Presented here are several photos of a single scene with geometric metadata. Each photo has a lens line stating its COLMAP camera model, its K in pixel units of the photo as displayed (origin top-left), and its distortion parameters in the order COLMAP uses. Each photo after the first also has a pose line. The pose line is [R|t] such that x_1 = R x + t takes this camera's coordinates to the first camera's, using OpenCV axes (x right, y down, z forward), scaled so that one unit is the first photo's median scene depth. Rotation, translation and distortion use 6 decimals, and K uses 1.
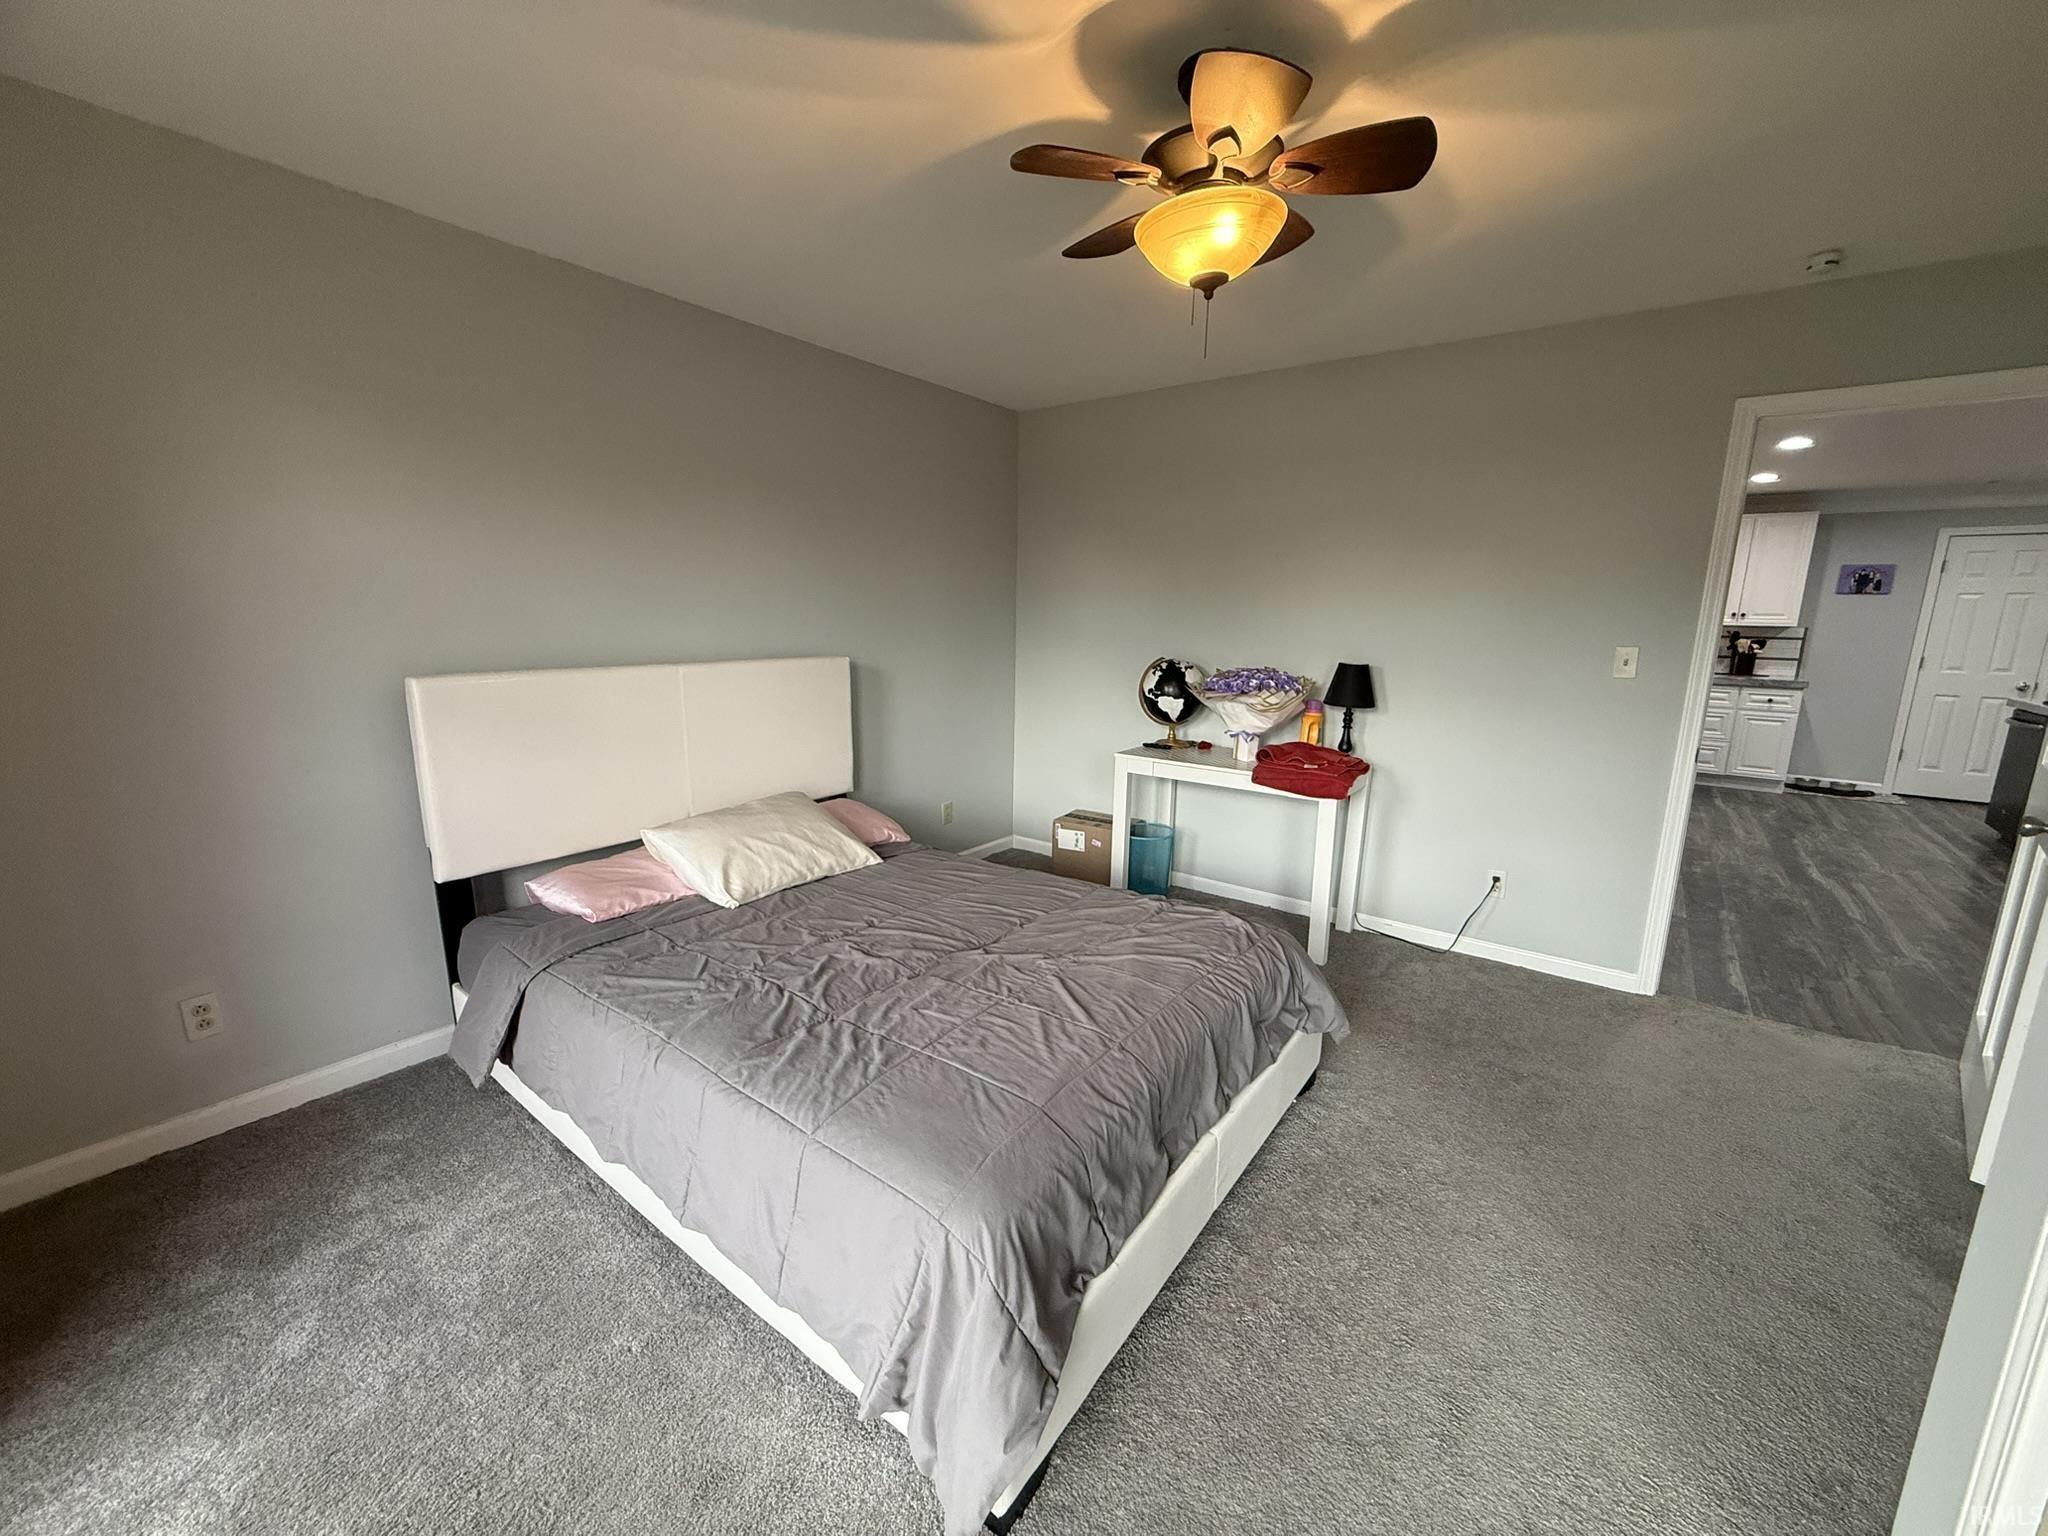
lens RADIAL K [[813.7, 0, 1017.5], [0, 813.7, 772.1], [0, 0, 1]] dist [-0.000841, 0.000175]
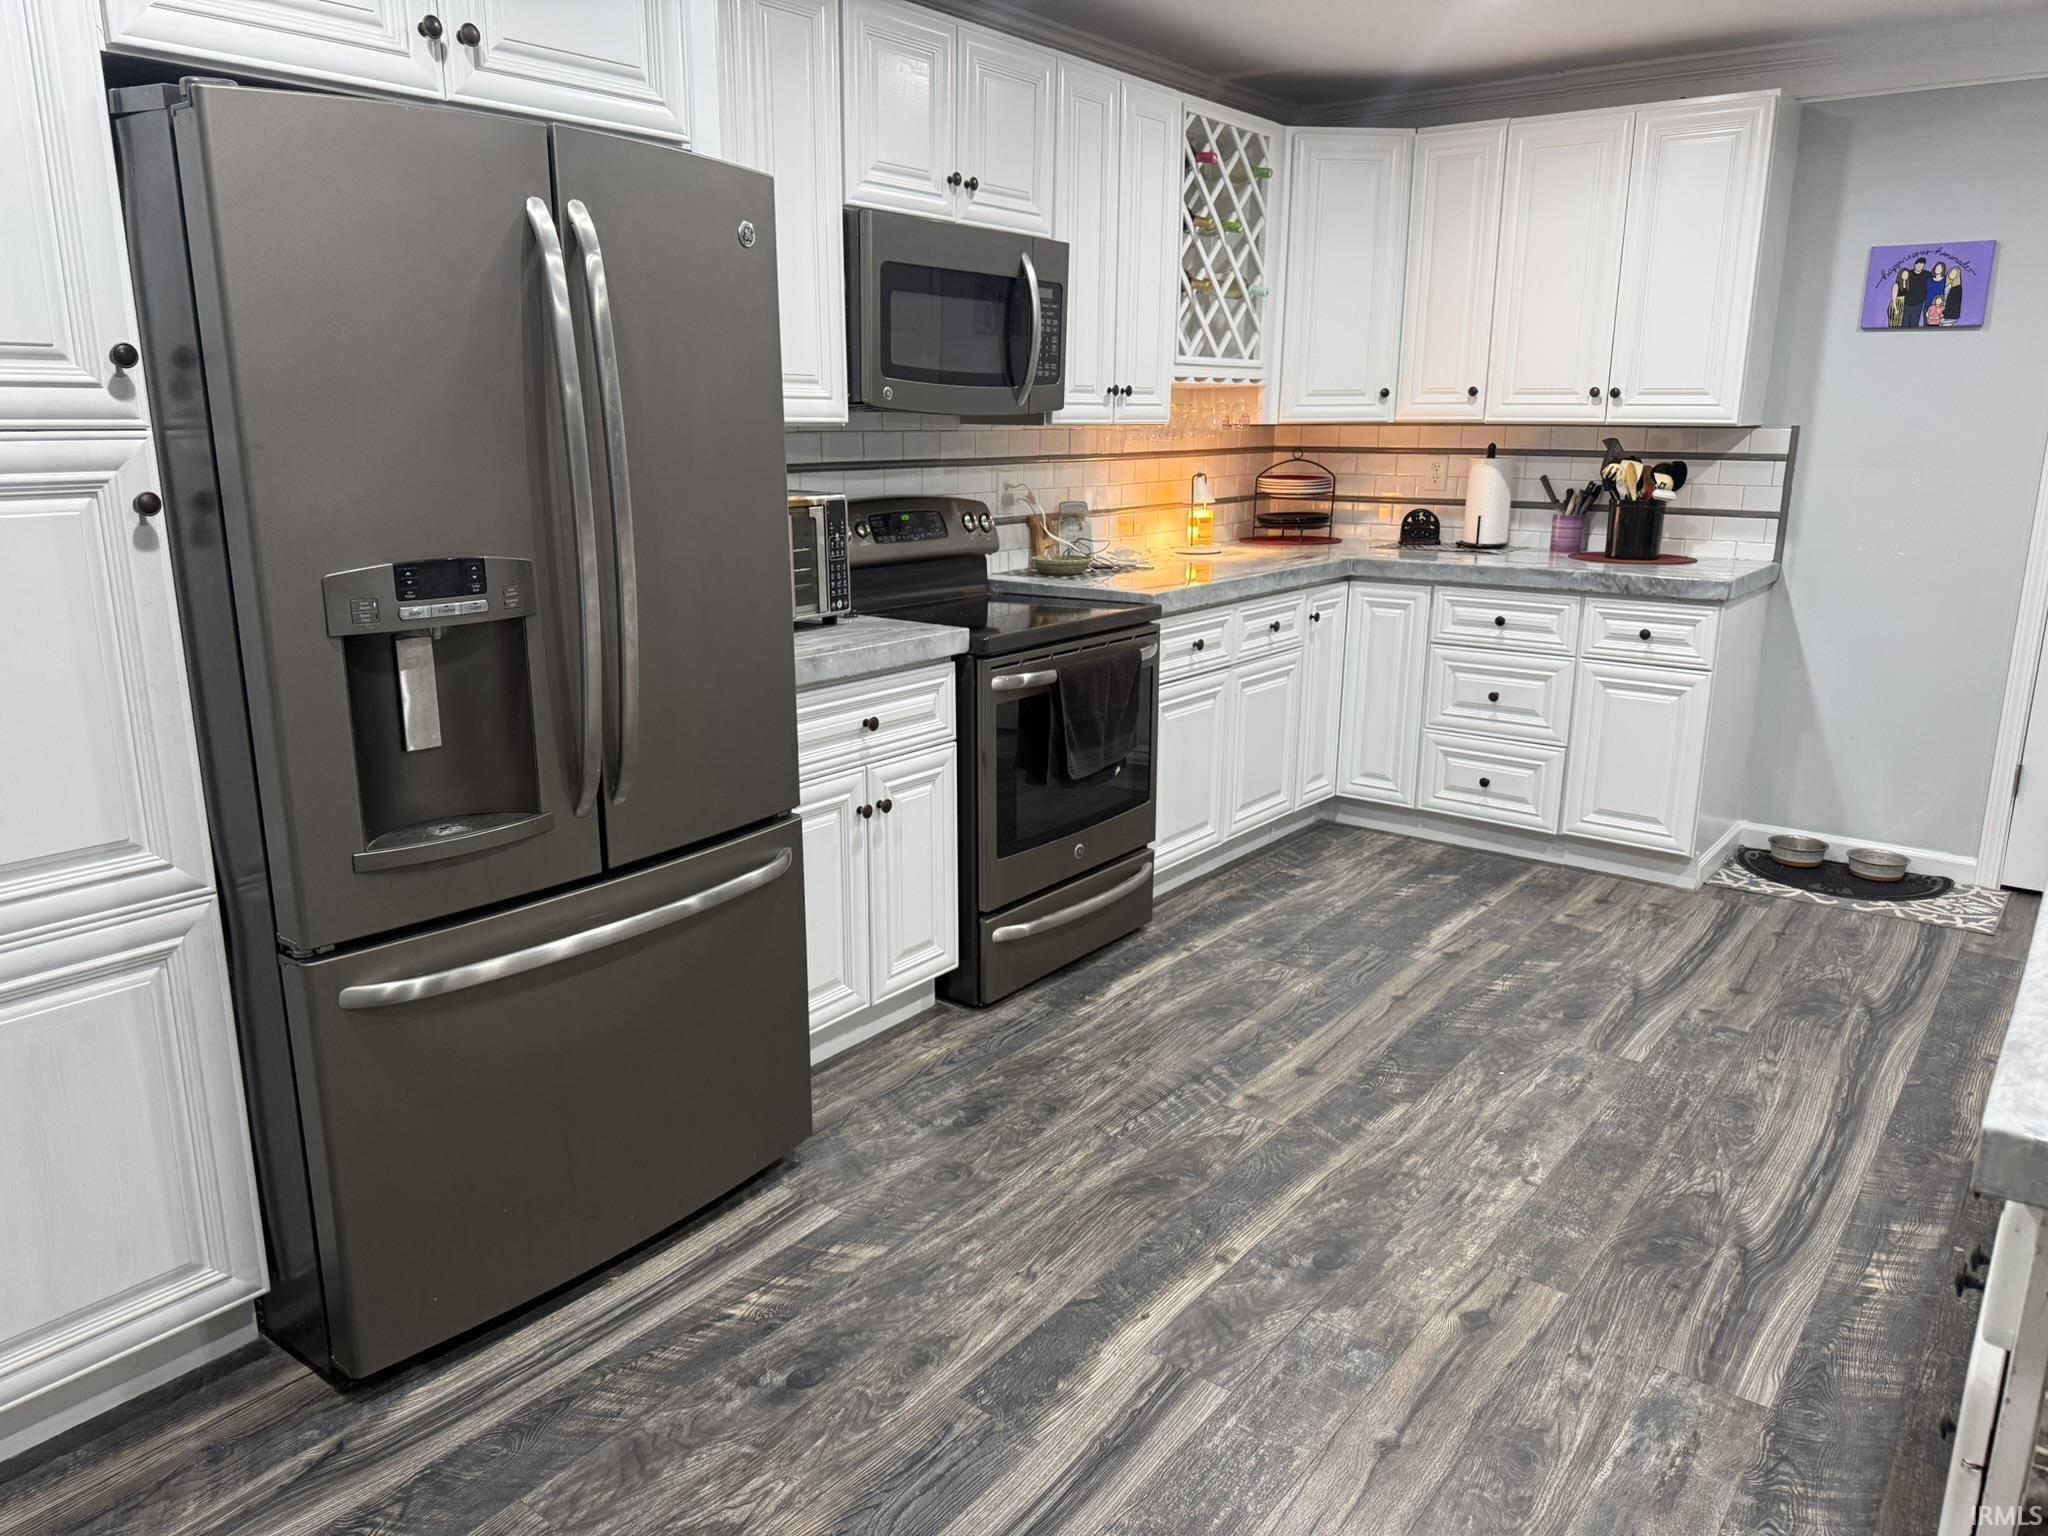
lens RADIAL K [[1457.5, 0, 1015.9], [0, 1457.5, 769.7], [0, 0, 1]] dist [0.009847, 0.002662]
pose [[0.999848, -0.009325, -0.014699, 0.646256], [0.010060, 0.998661, 0.050736, -0.062968], [0.014207, -0.050876, 0.998604, 0.344140]]
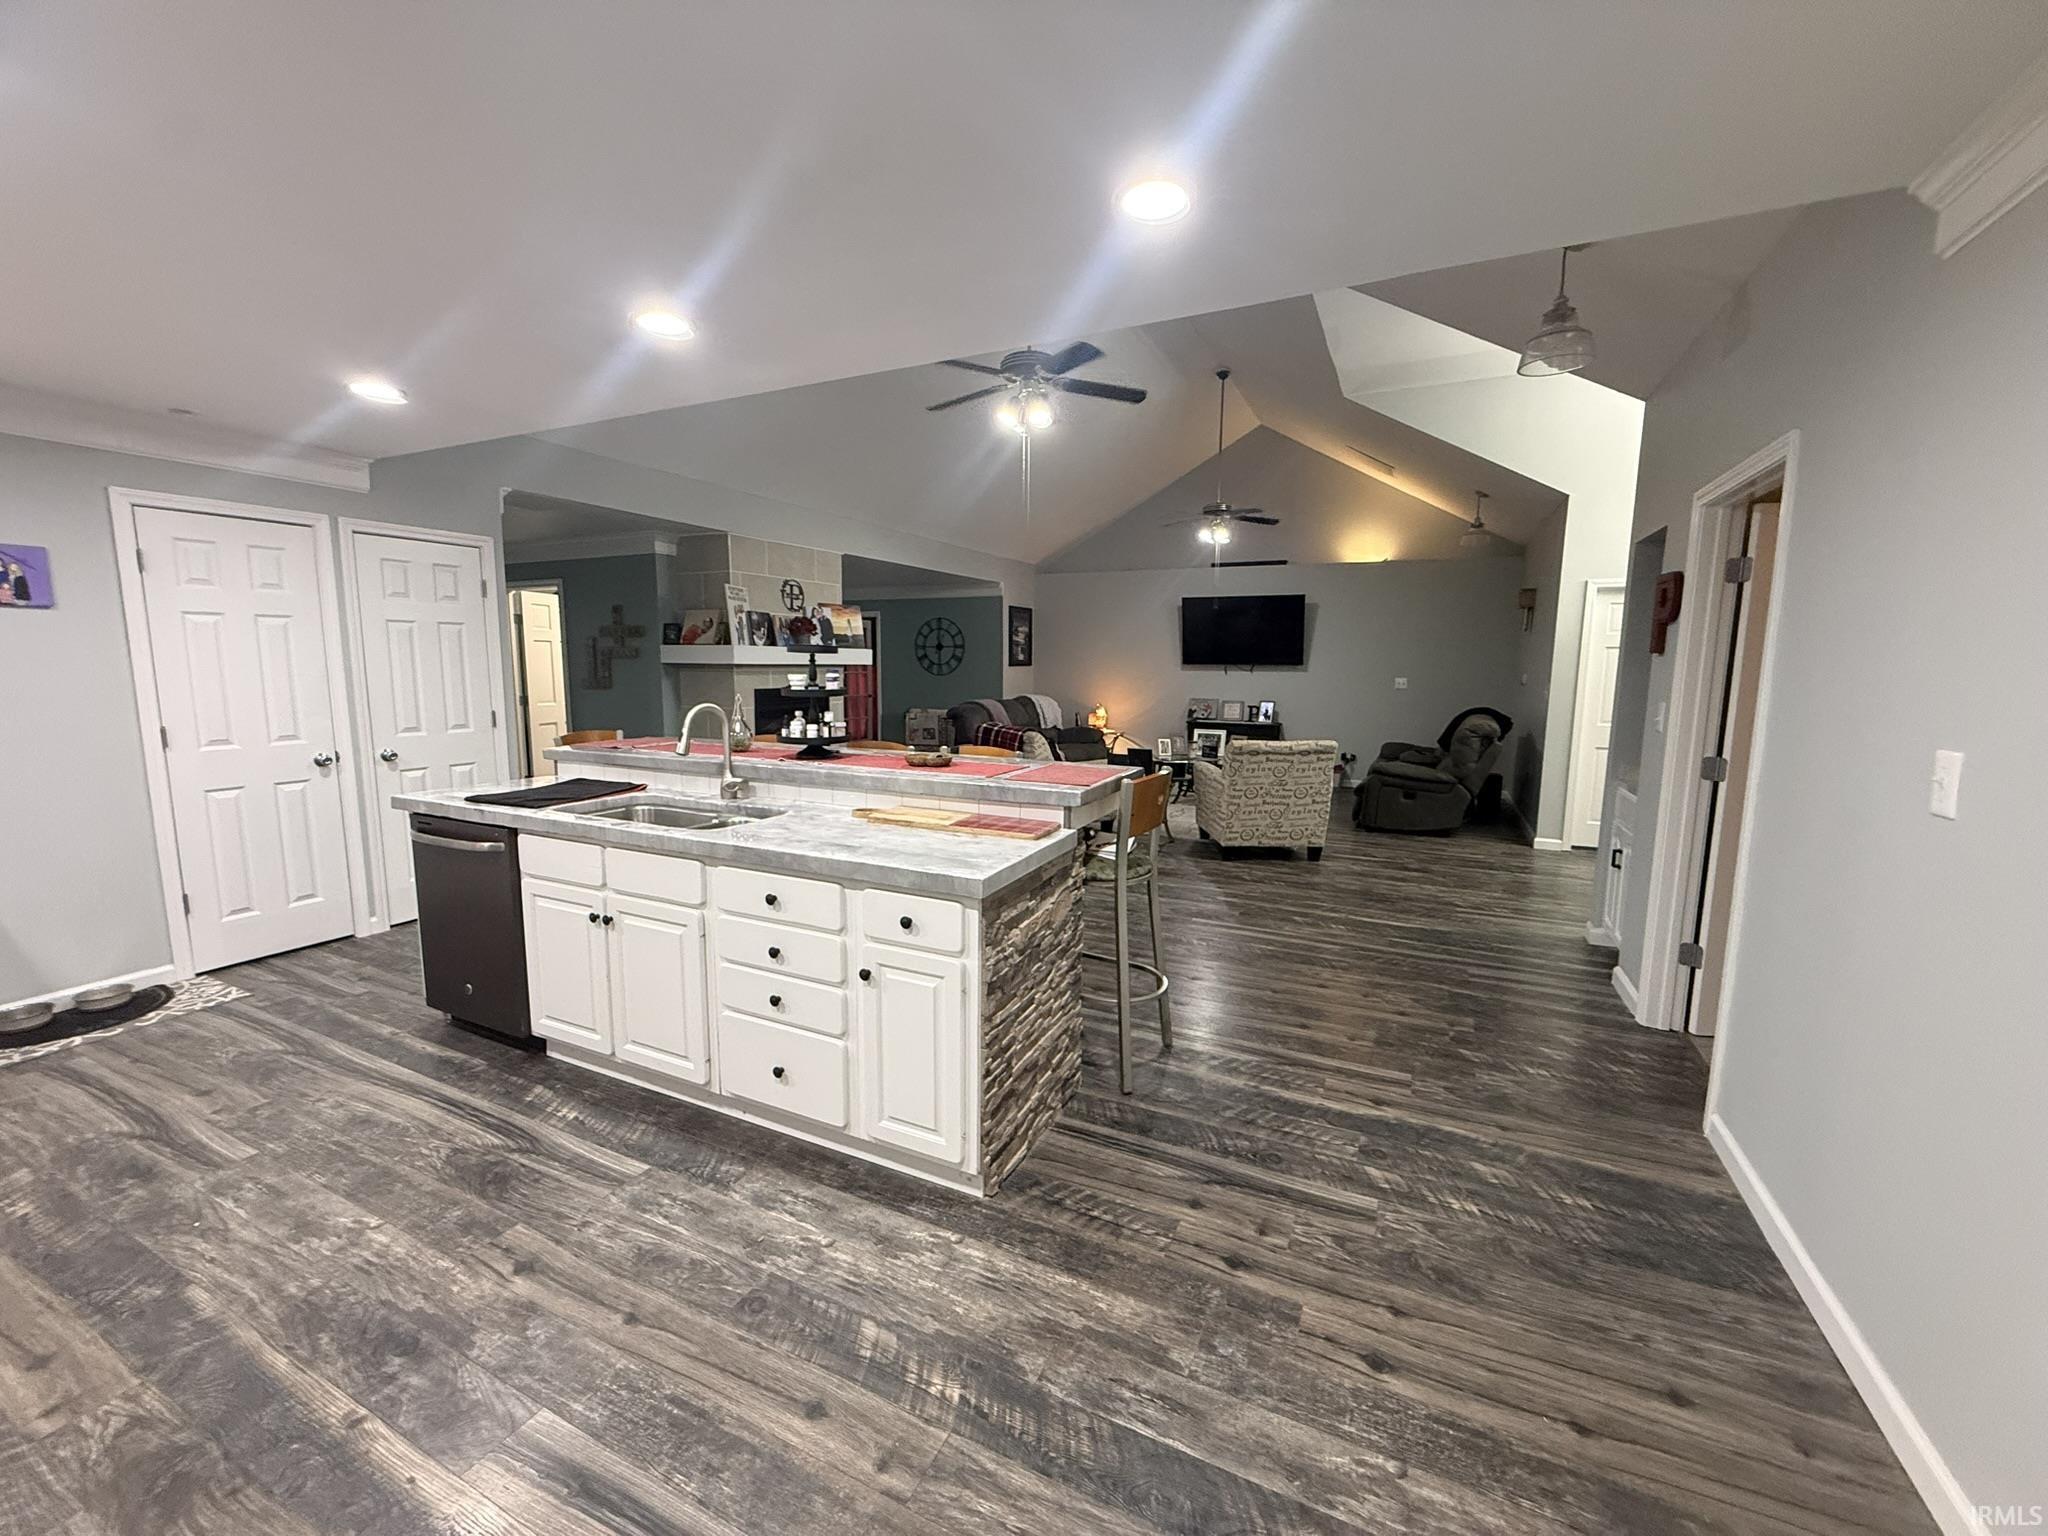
lens RADIAL K [[815.8, 0, 1017.8], [0, 815.8, 769.4], [0, 0, 1]] dist [-0.000317, 0.005373]
pose [[-0.185988, -0.150086, 0.971021, 0.456610], [0.178598, 0.966637, 0.183617, -0.109618], [-0.966184, 0.207573, -0.152978, 0.522438]]
